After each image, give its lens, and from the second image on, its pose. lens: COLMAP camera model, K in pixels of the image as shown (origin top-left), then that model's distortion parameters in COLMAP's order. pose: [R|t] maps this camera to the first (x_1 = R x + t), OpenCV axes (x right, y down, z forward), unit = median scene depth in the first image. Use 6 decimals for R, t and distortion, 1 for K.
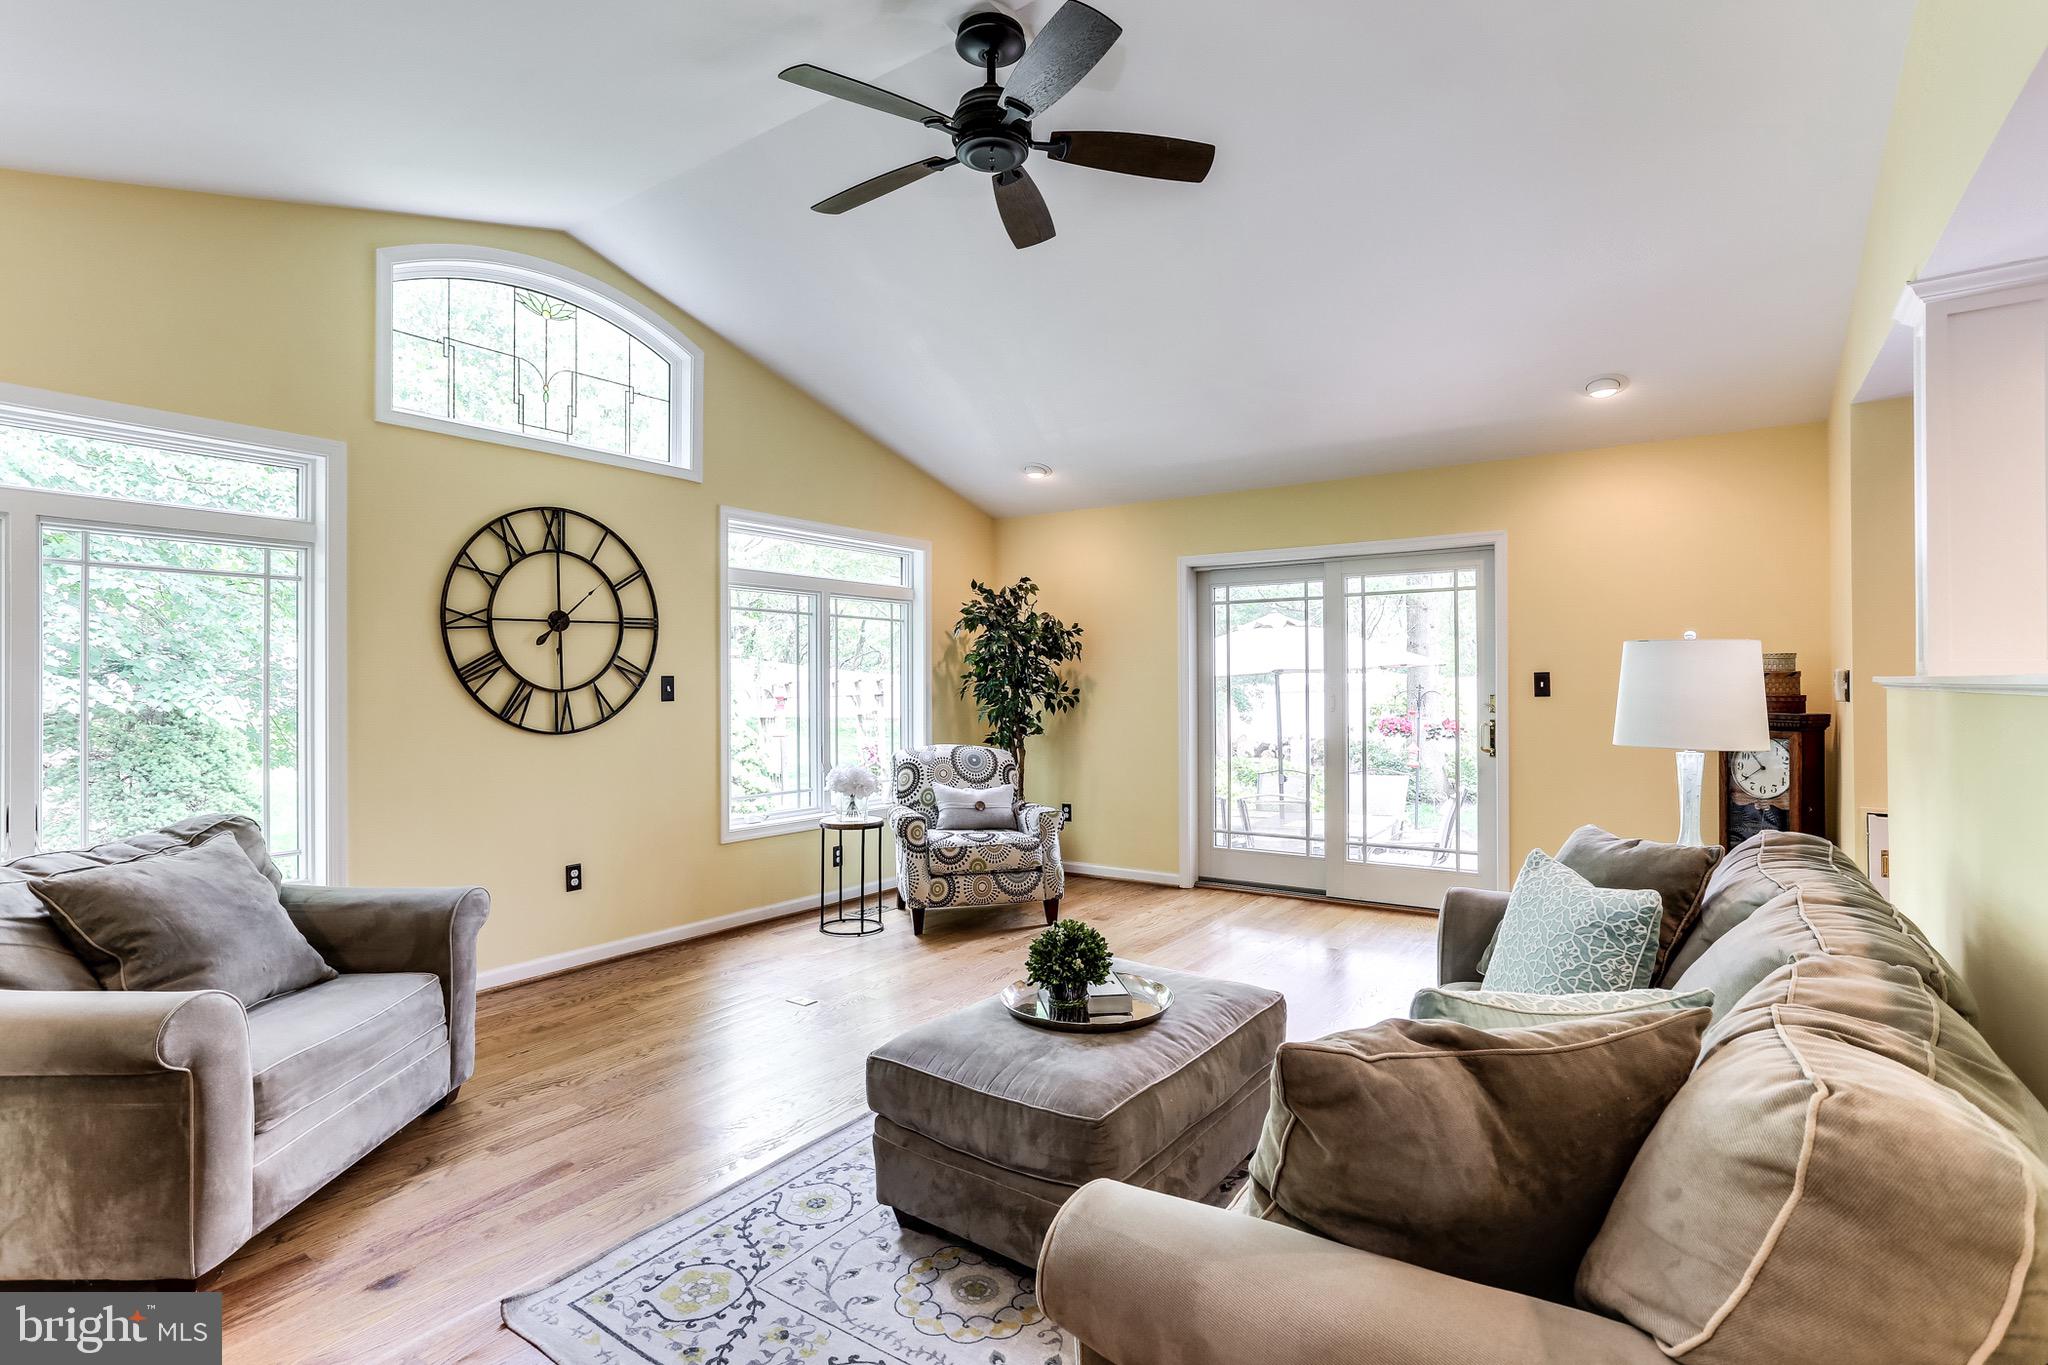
lens RADIAL K [[997.0, 0, 1023.3], [0, 997.0, 675.4], [0, 0, 1]] dist [-0.020296, 0.014789]
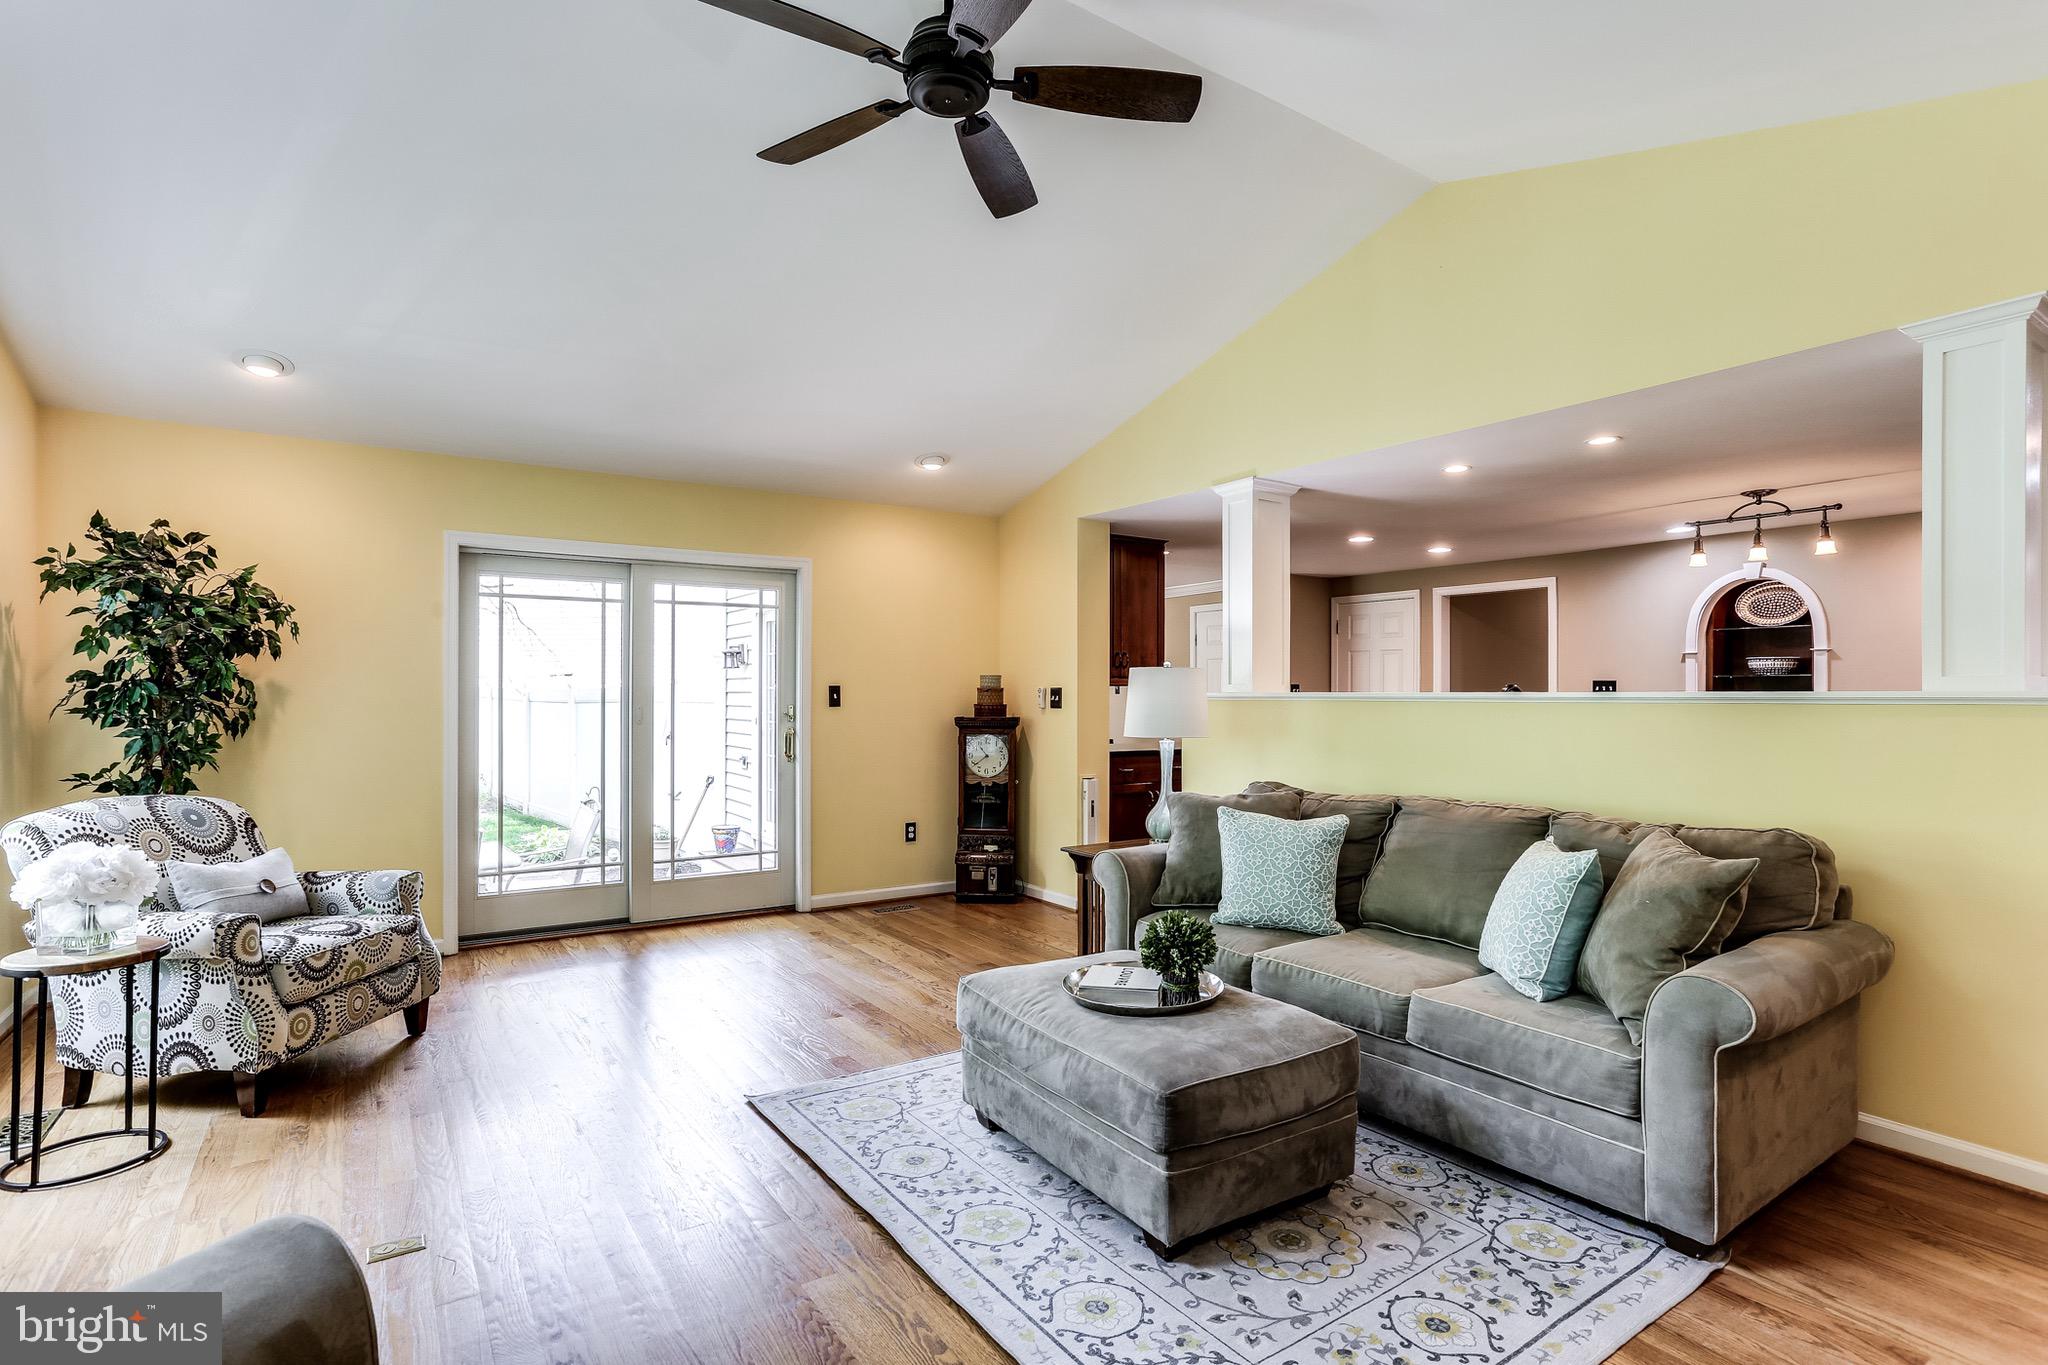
lens RADIAL K [[997.0, 0, 1012.4], [0, 997.0, 690.4], [0, 0, 1]] dist [-0.020296, 0.014789]
pose [[0.382820, 0.010052, 0.923768, -0.536748], [-0.011956, 0.999911, -0.005926, 0.007544], [-0.923745, -0.008776, 0.382906, 0.405990]]
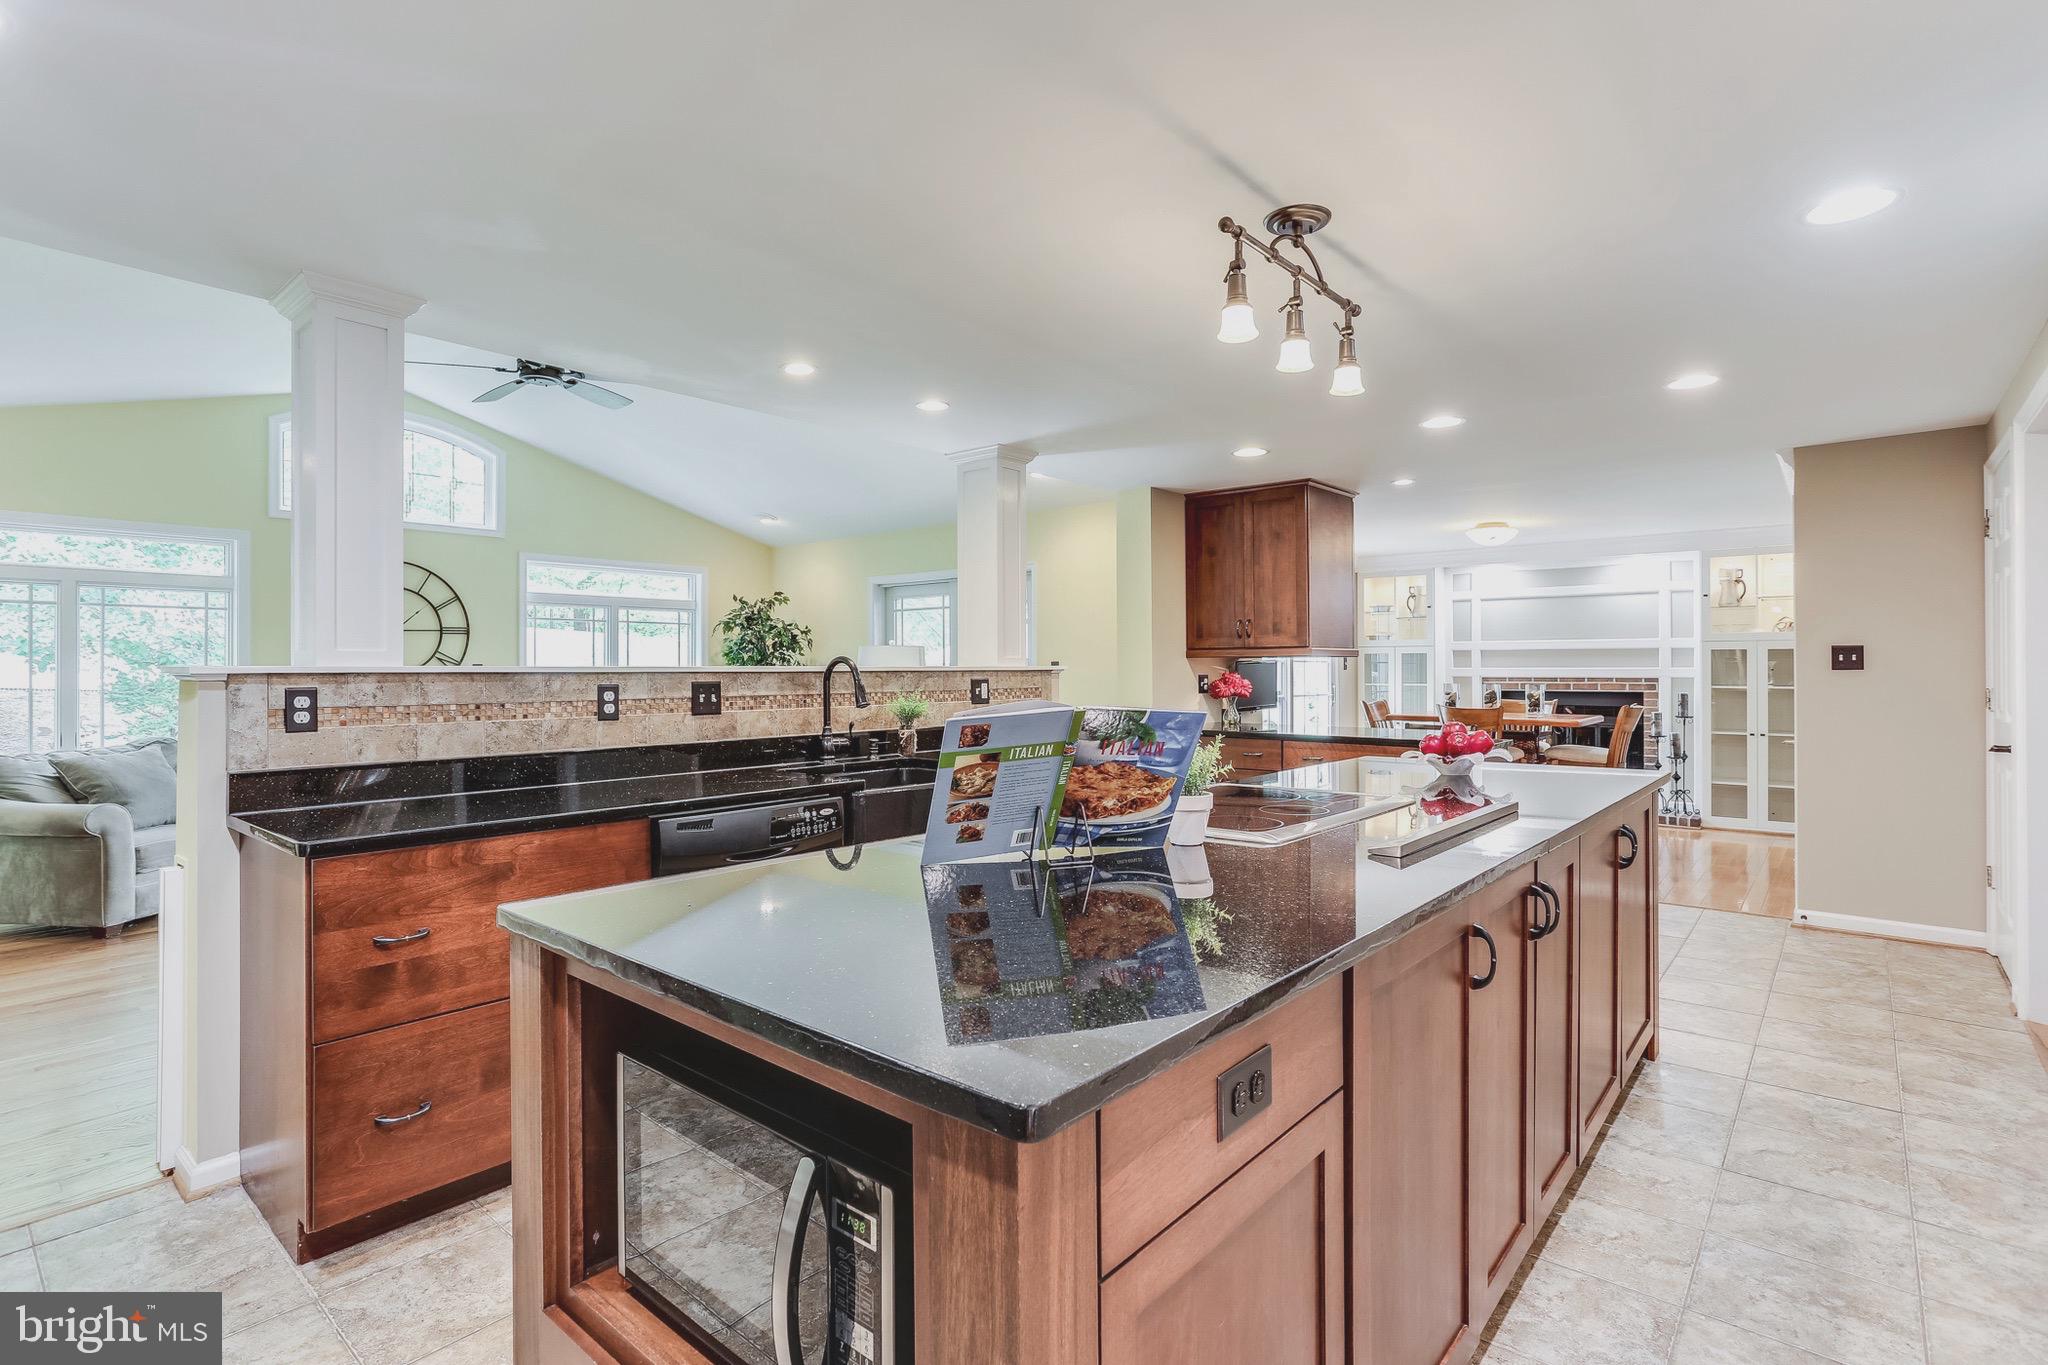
lens RADIAL K [[997.0, 0, 1019.8], [0, 997.0, 663.7], [0, 0, 1]] dist [-0.020296, 0.014789]
pose [[0.994476, -0.001305, -0.104953, 0.696297], [0.001559, 0.999996, 0.002338, -0.002407], [0.104949, -0.002489, 0.994474, -0.486375]]
